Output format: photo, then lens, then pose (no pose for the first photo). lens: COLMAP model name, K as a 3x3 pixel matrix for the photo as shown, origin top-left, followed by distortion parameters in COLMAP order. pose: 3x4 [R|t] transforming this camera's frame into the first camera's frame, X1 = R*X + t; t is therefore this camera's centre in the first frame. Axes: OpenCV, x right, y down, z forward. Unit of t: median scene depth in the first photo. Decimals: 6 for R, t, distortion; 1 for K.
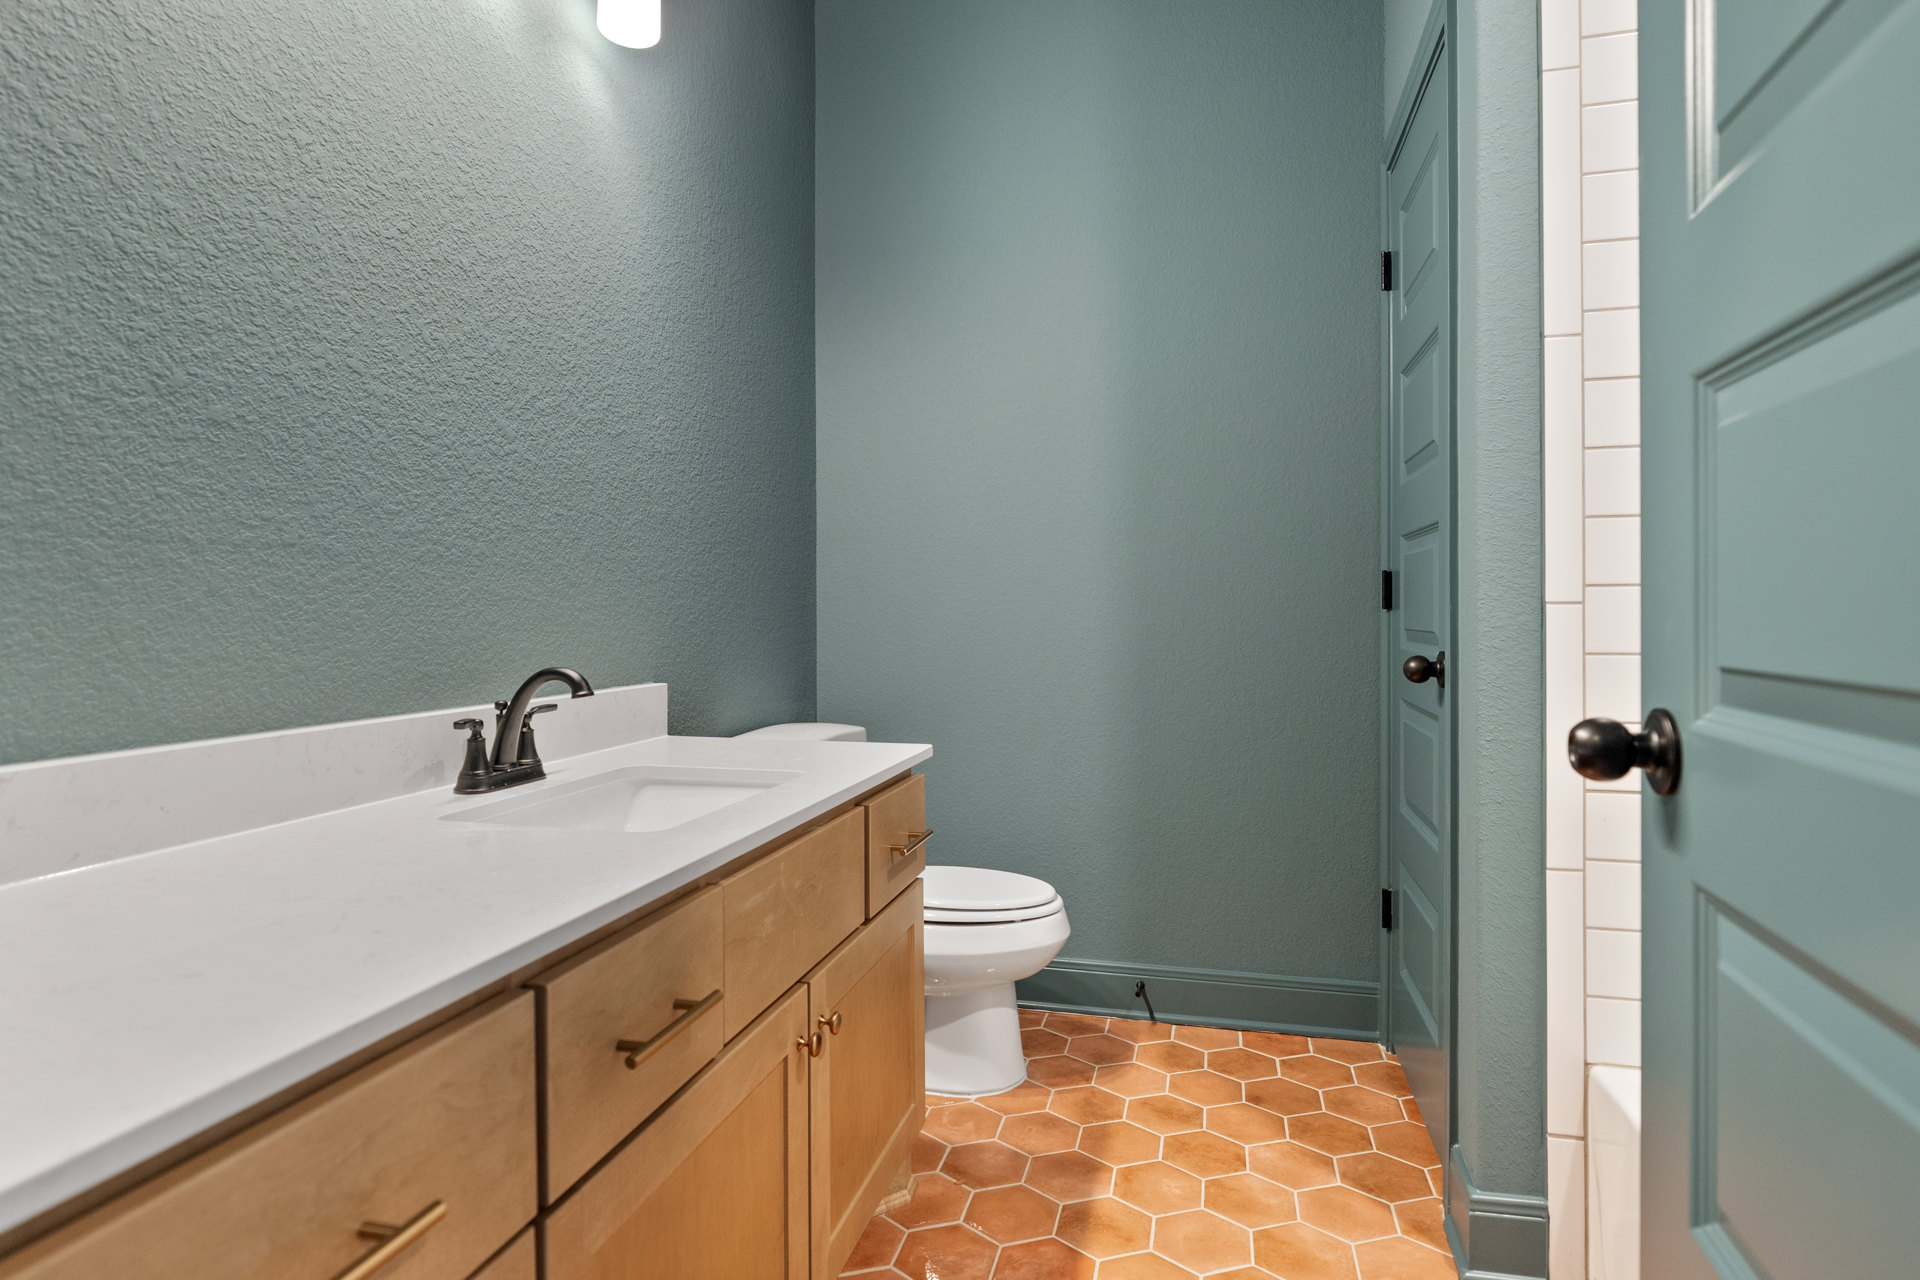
lens RADIAL K [[1000.5, 0, 955.5], [0, 1000.5, 629.6], [0, 0, 1]] dist [-0.004273, -0.000387]
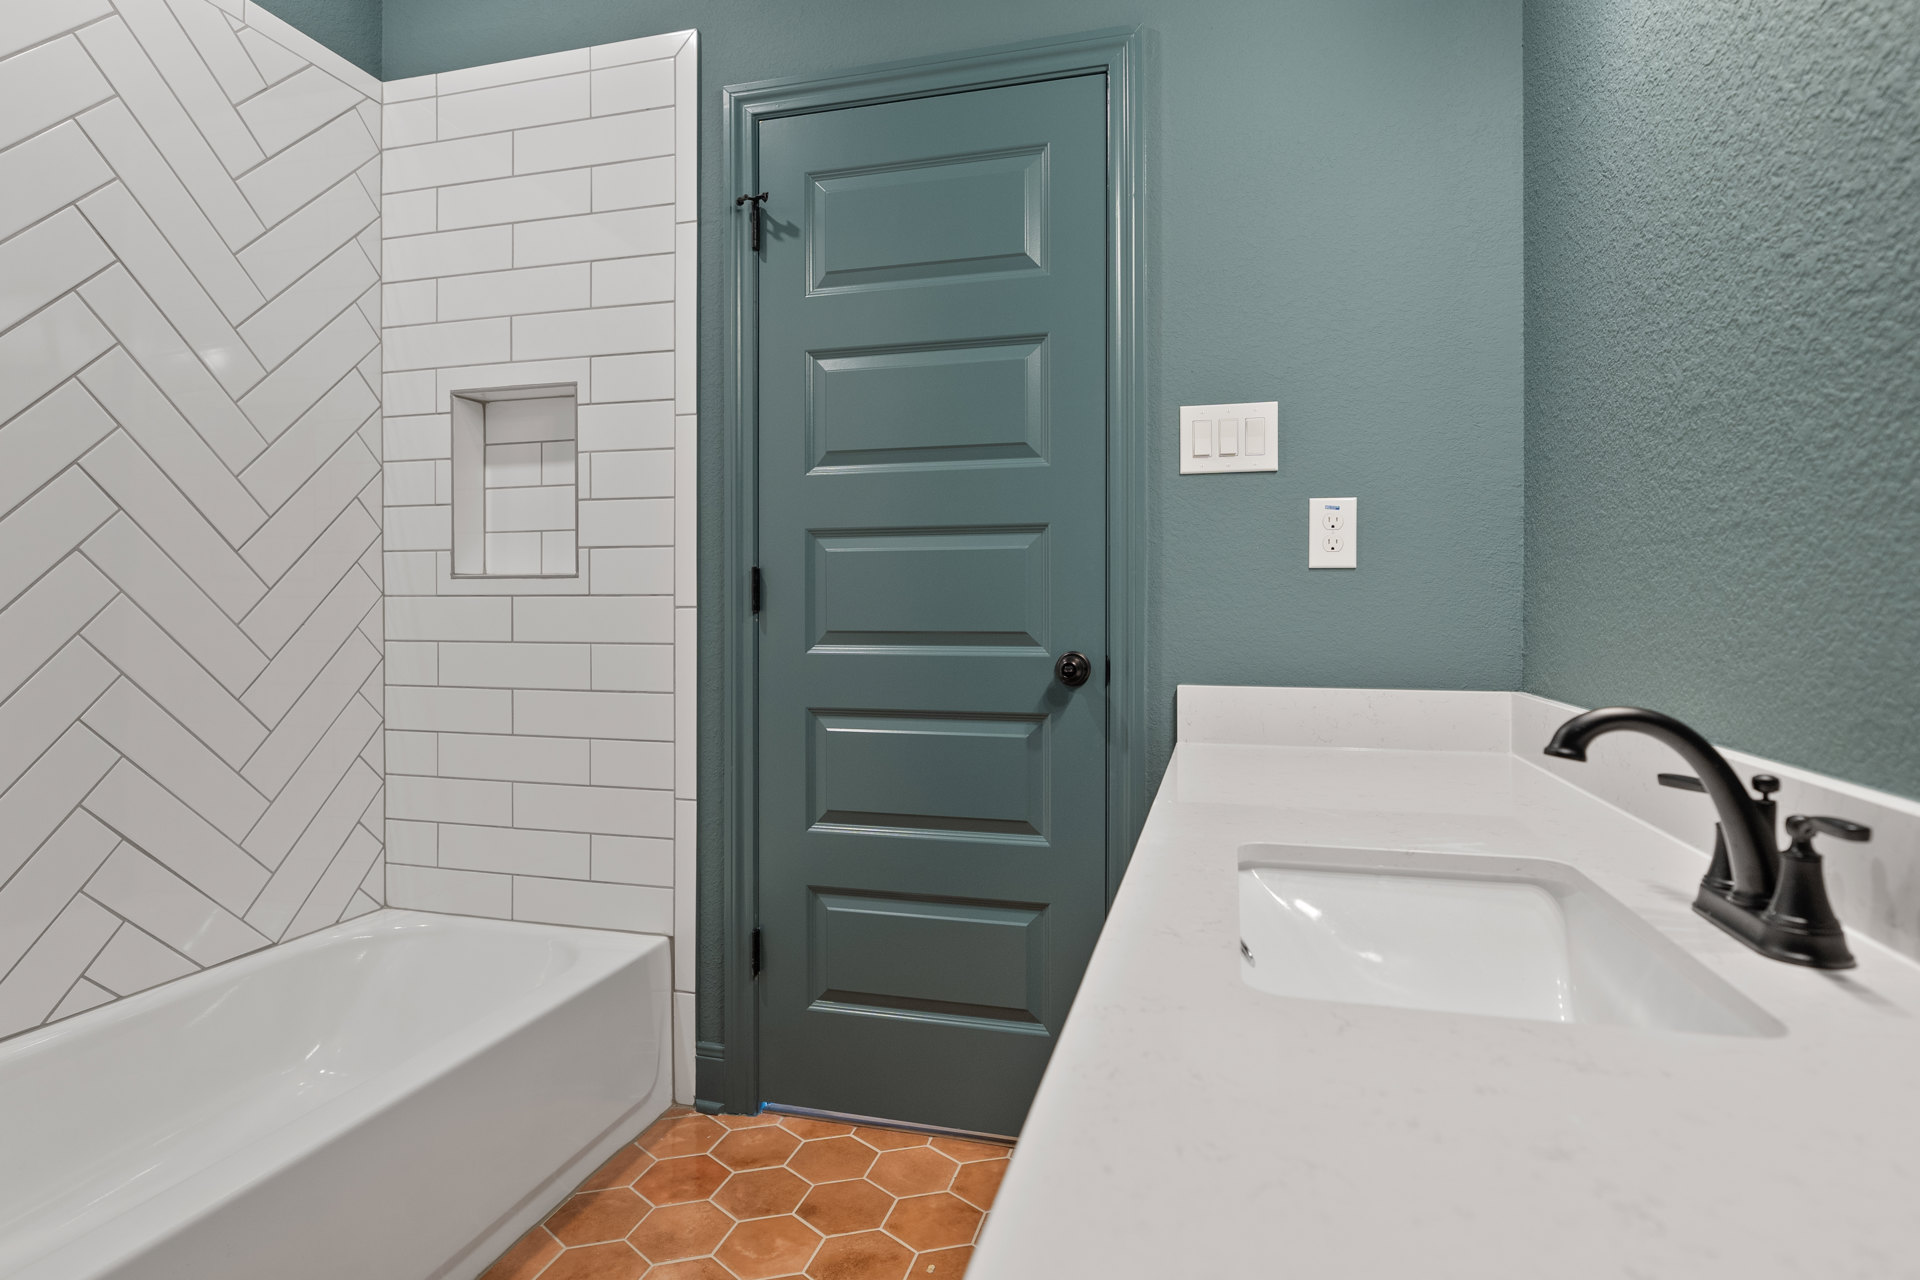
lens RADIAL K [[1000.5, 0, 955.5], [0, 1000.5, 629.6], [0, 0, 1]] dist [-0.004273, -0.000387]
pose [[-0.999909, 0.005347, 0.012395, -0.038802], [0.005798, 0.999312, 0.036640, -0.032099], [-0.012190, 0.036708, -0.999252, 1.780396]]
